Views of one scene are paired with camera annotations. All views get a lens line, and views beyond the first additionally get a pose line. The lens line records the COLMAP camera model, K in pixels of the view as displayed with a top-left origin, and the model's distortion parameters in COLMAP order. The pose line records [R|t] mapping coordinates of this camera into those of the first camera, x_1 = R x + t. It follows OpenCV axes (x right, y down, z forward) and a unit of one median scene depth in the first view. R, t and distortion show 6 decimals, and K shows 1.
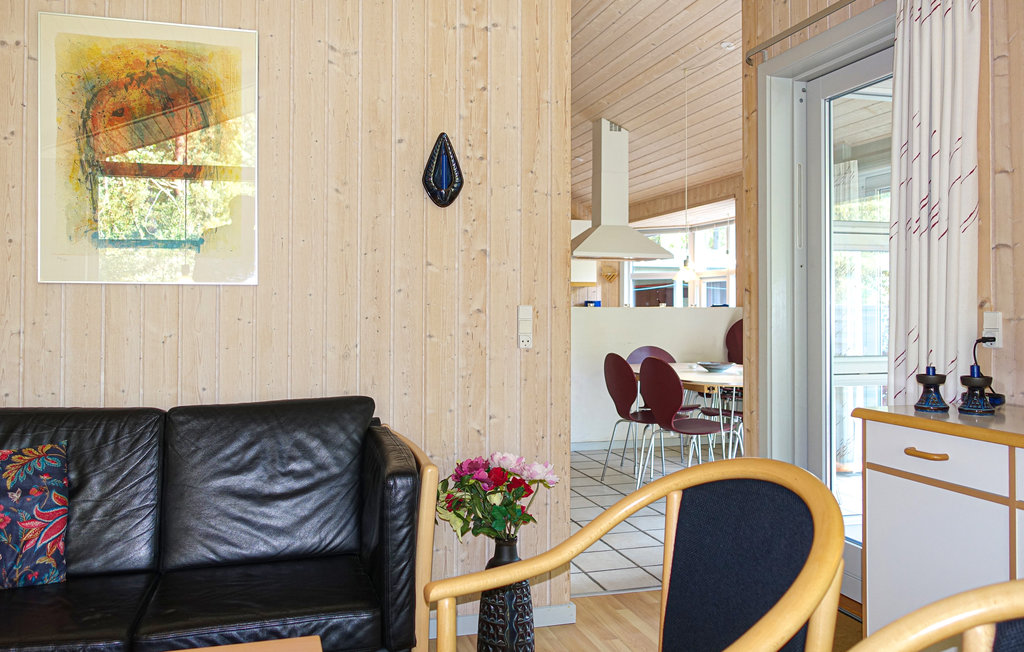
lens RADIAL K [[802.8, 0, 483.0], [0, 802.8, 300.0], [0, 0, 1]] dist [0.006218, 0.000638]
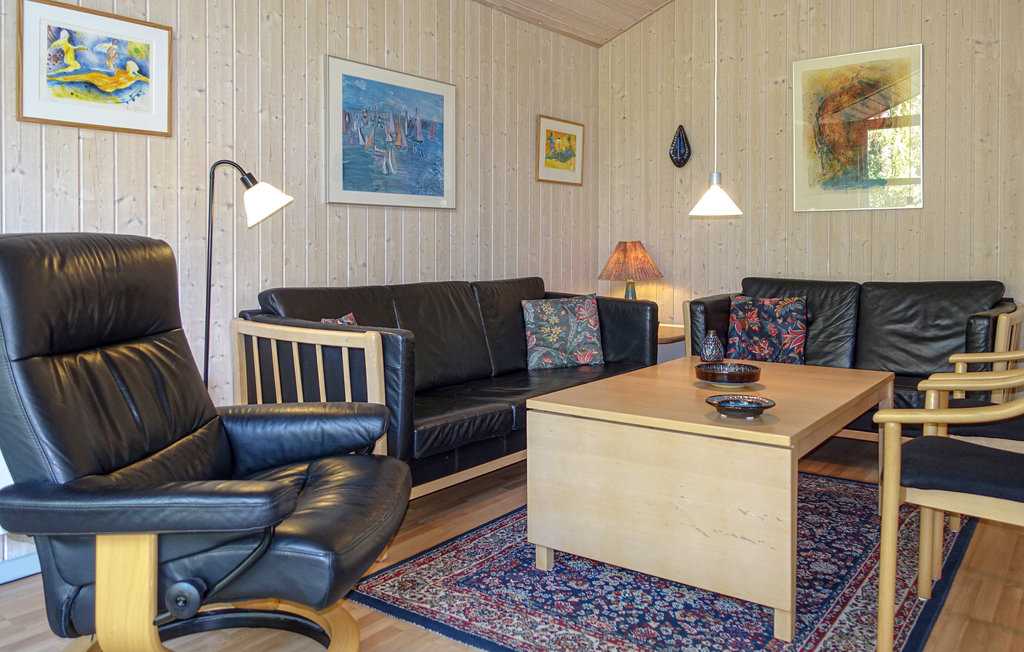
lens RADIAL K [[799.7, 0, 505.6], [0, 799.7, 257.8], [0, 0, 1]] dist [-0.006373, 0.006363]
pose [[0.607961, 0.006998, -0.793936, 0.465810], [0.013428, 0.999728, 0.019094, 0.038230], [0.793853, -0.022269, 0.607702, -0.592657]]
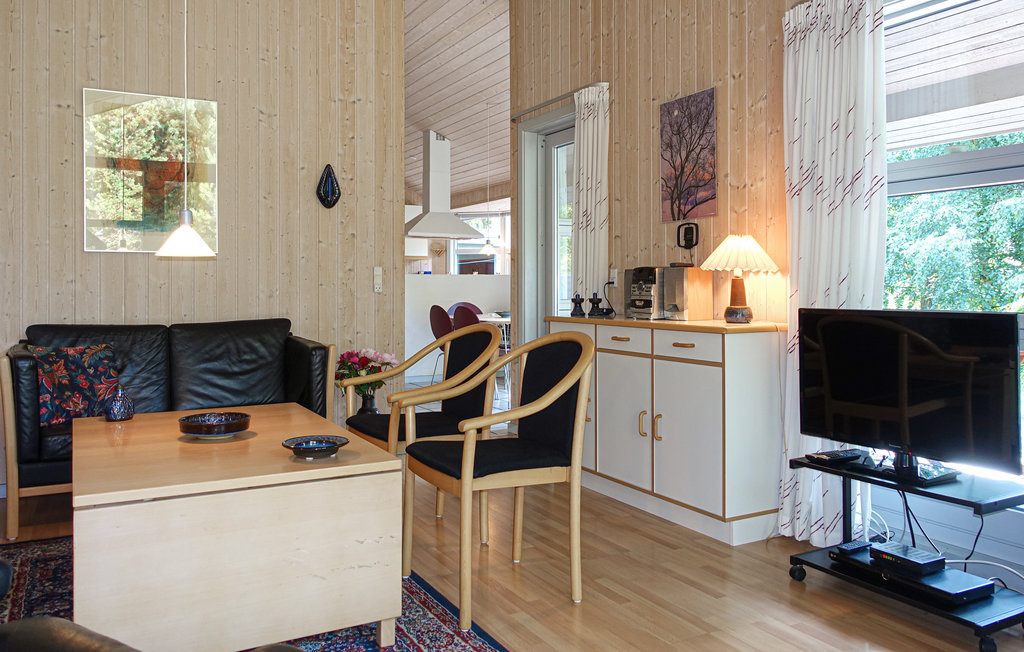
lens RADIAL K [[799.7, 0, 509.9], [0, 799.7, 289.6], [0, 0, 1]] dist [-0.006373, 0.006363]
pose [[0.972384, -0.003595, 0.233359, -0.078072], [-0.000427, 0.999852, 0.017181, 0.028326], [-0.233386, -0.016806, 0.972239, -0.785195]]
